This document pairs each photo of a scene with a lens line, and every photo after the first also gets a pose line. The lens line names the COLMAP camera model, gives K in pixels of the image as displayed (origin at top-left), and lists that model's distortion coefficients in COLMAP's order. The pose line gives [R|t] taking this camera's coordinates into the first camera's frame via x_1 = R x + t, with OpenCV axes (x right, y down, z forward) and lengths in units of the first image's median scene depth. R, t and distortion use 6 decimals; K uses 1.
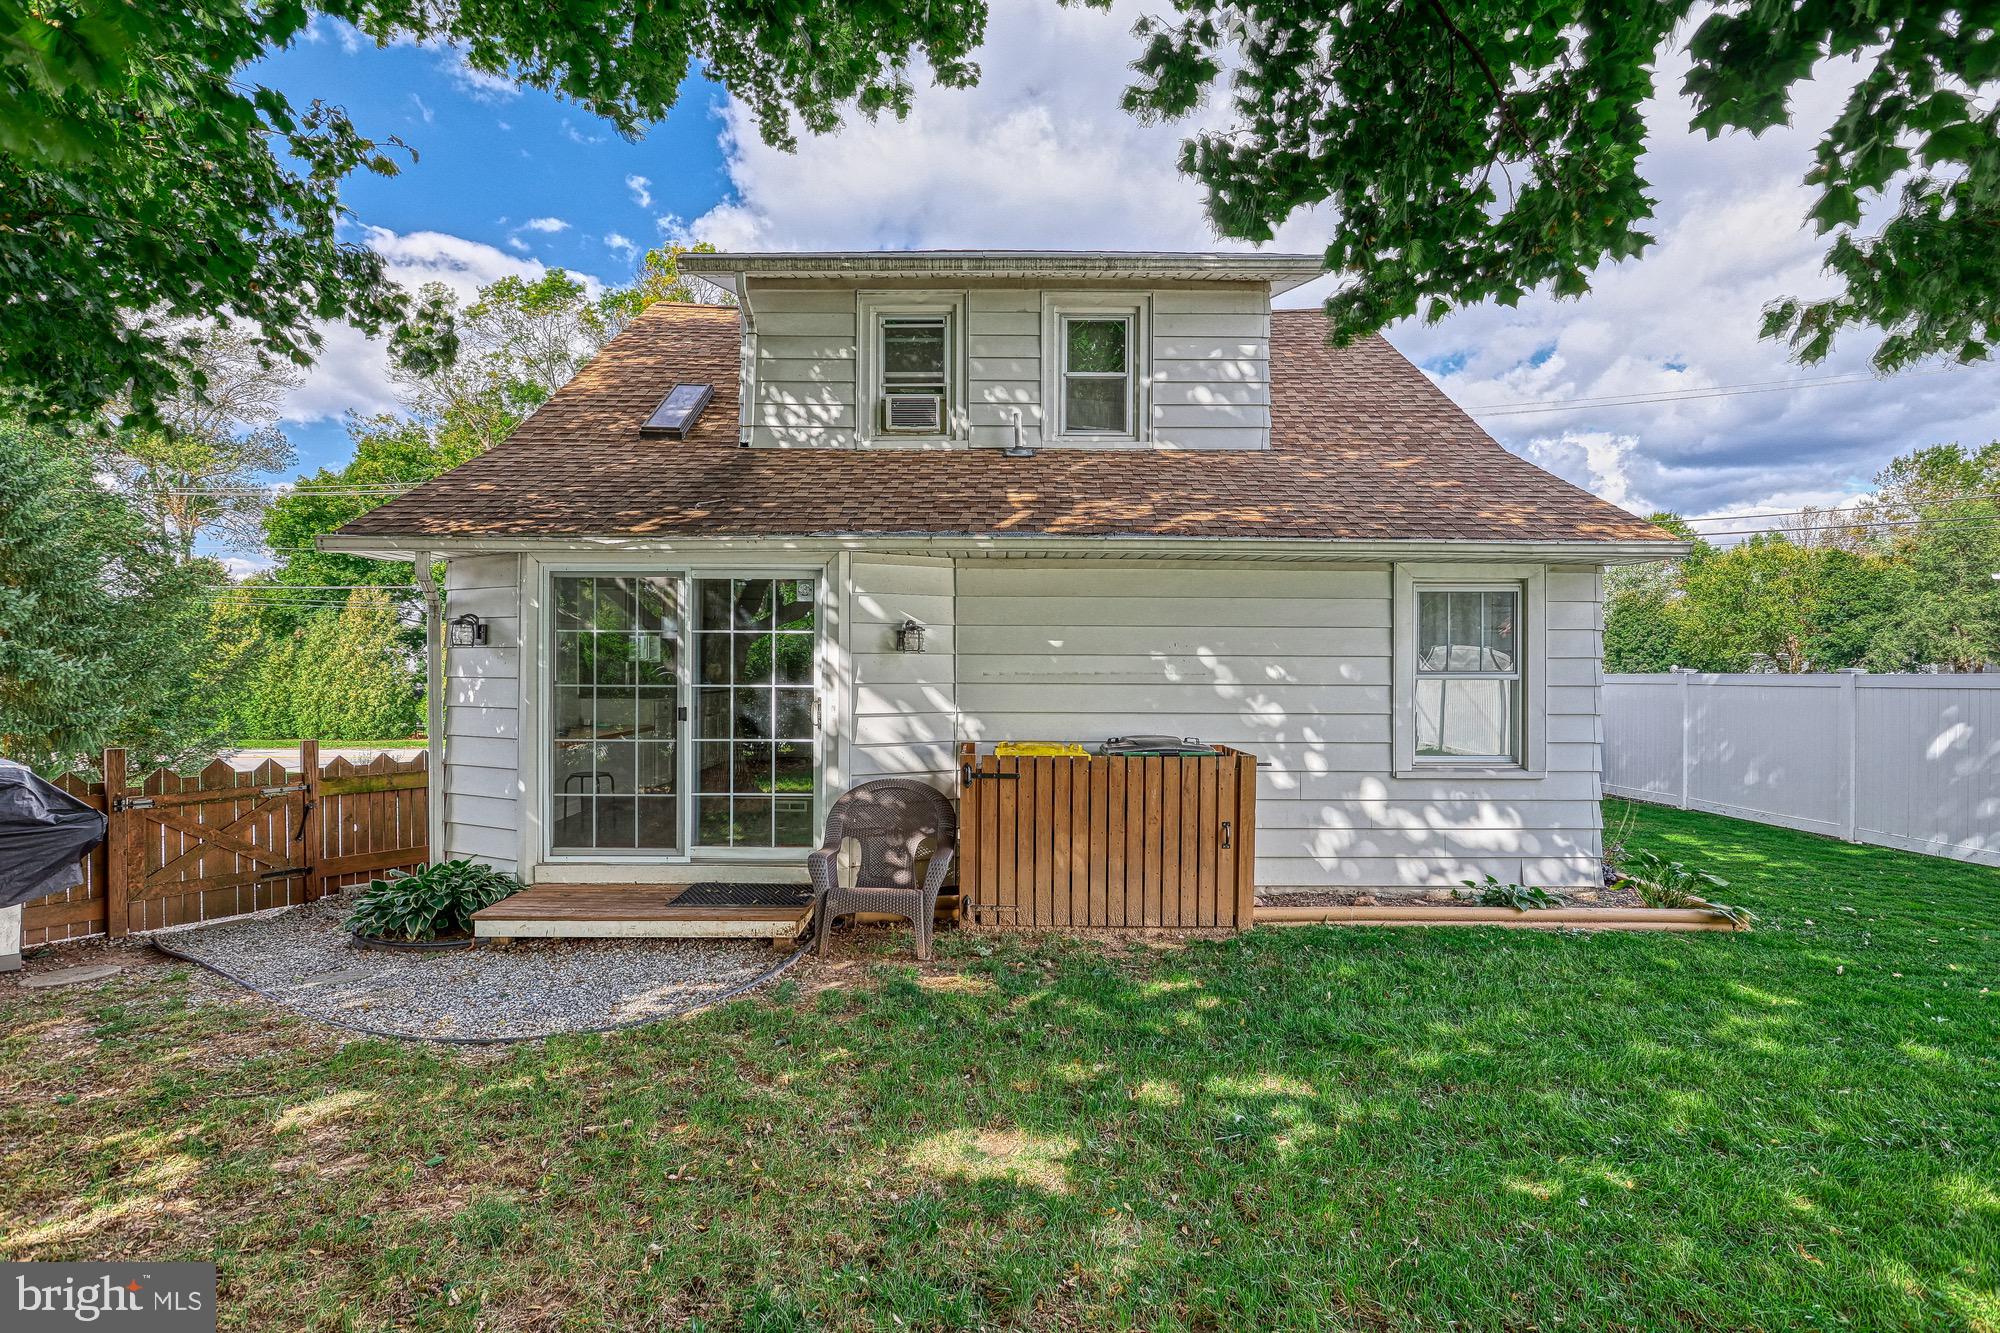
lens RADIAL K [[990.4, 0, 1000.0], [0, 990.4, 666.5], [0, 0, 1]] dist [-0.001503, -0.000062]
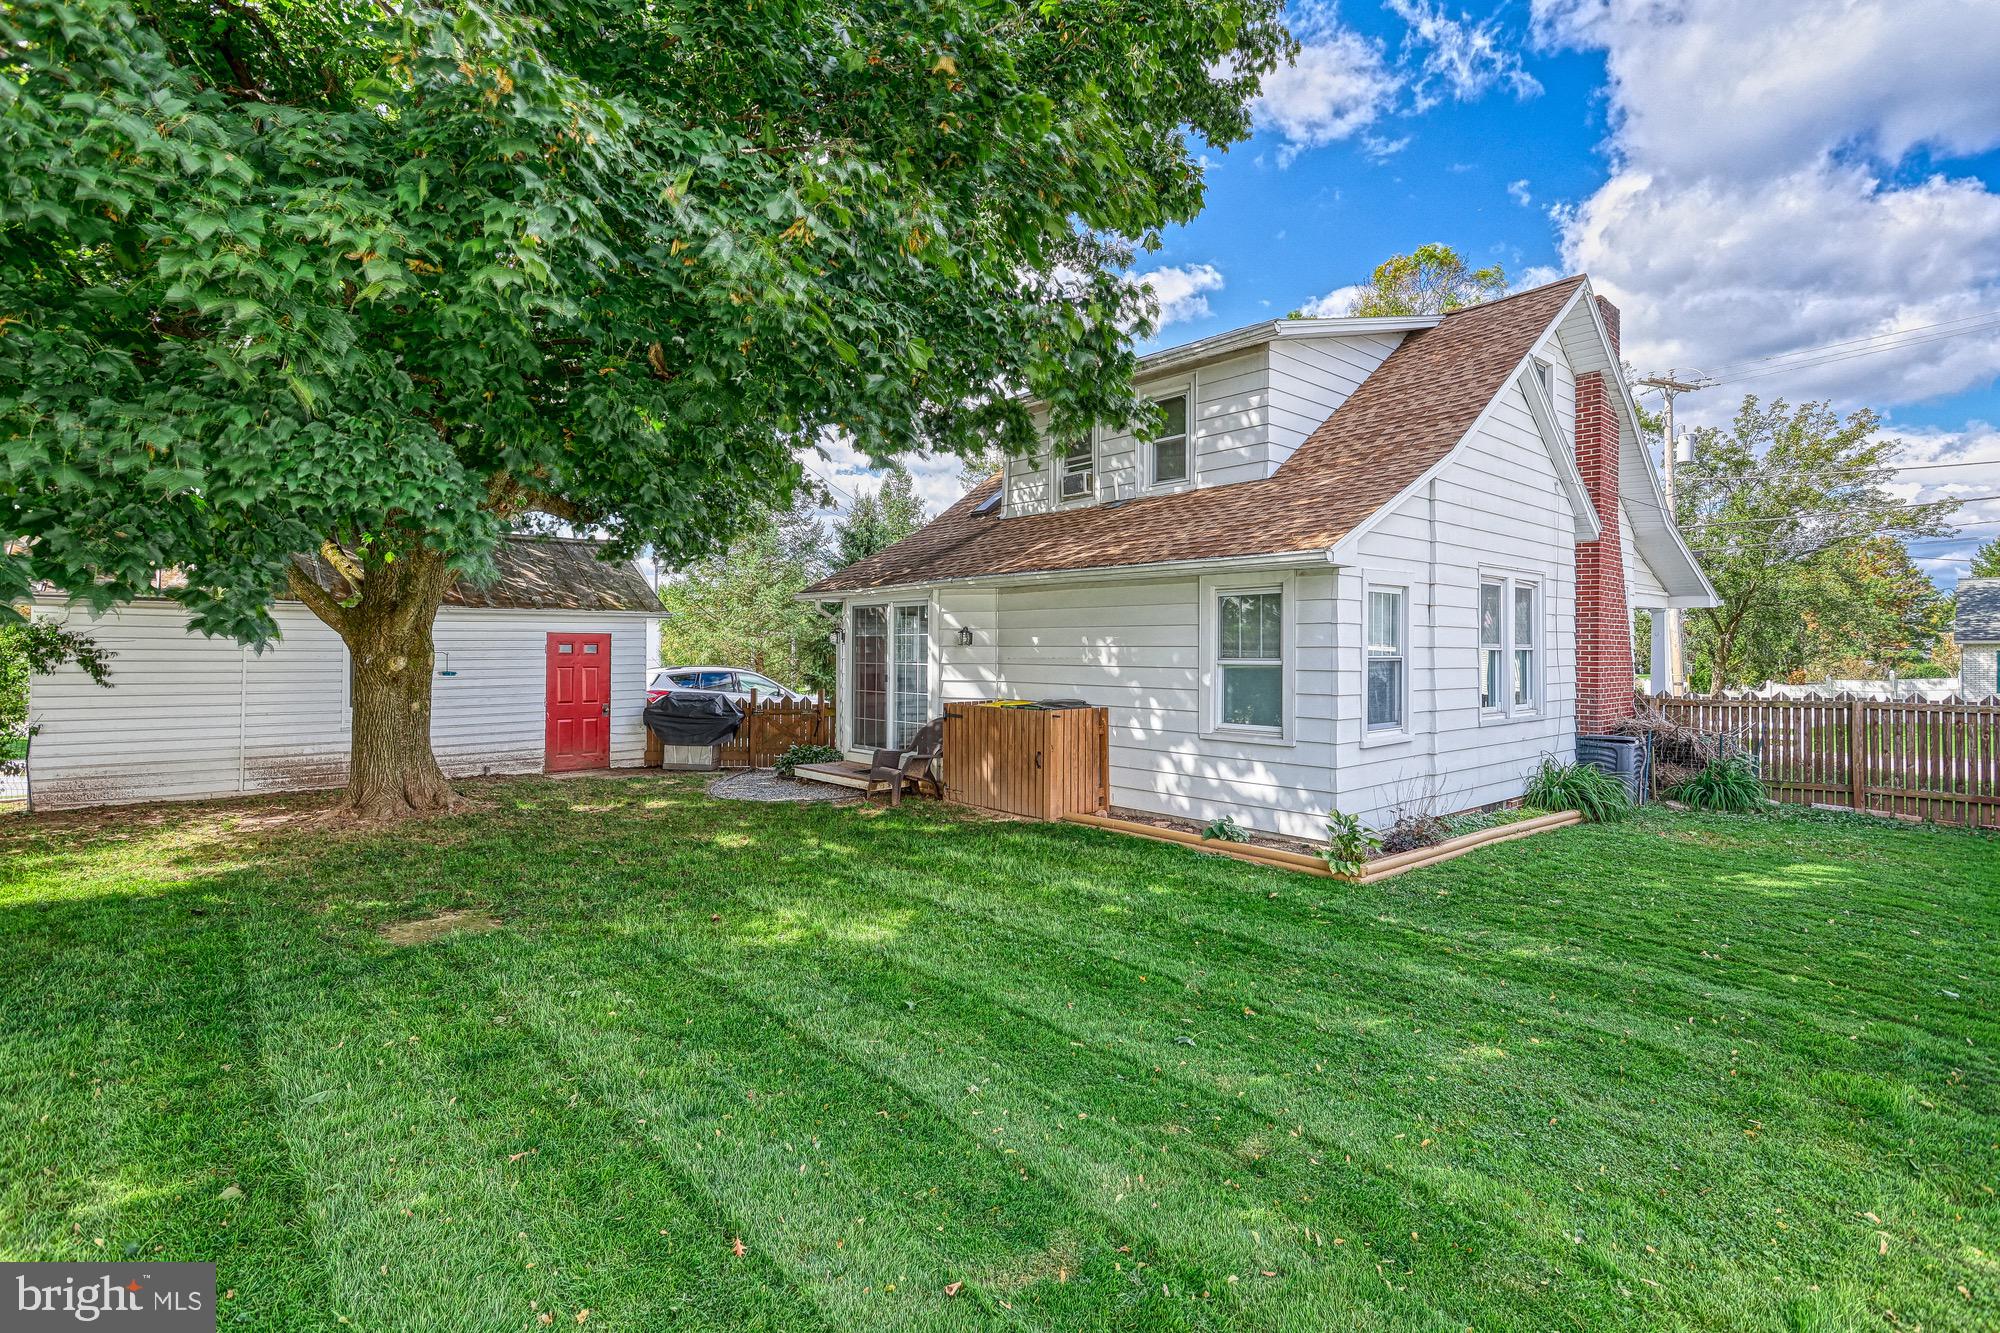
lens RADIAL K [[974.4, 0, 1000.0], [0, 974.4, 666.5], [0, 0, 1]] dist [-0.000369, 0.000158]
pose [[0.649431, 0.012393, -0.760320, 1.217932], [-0.001619, 0.999887, 0.014915, -0.003343], [0.760419, -0.008455, 0.649378, -0.056060]]
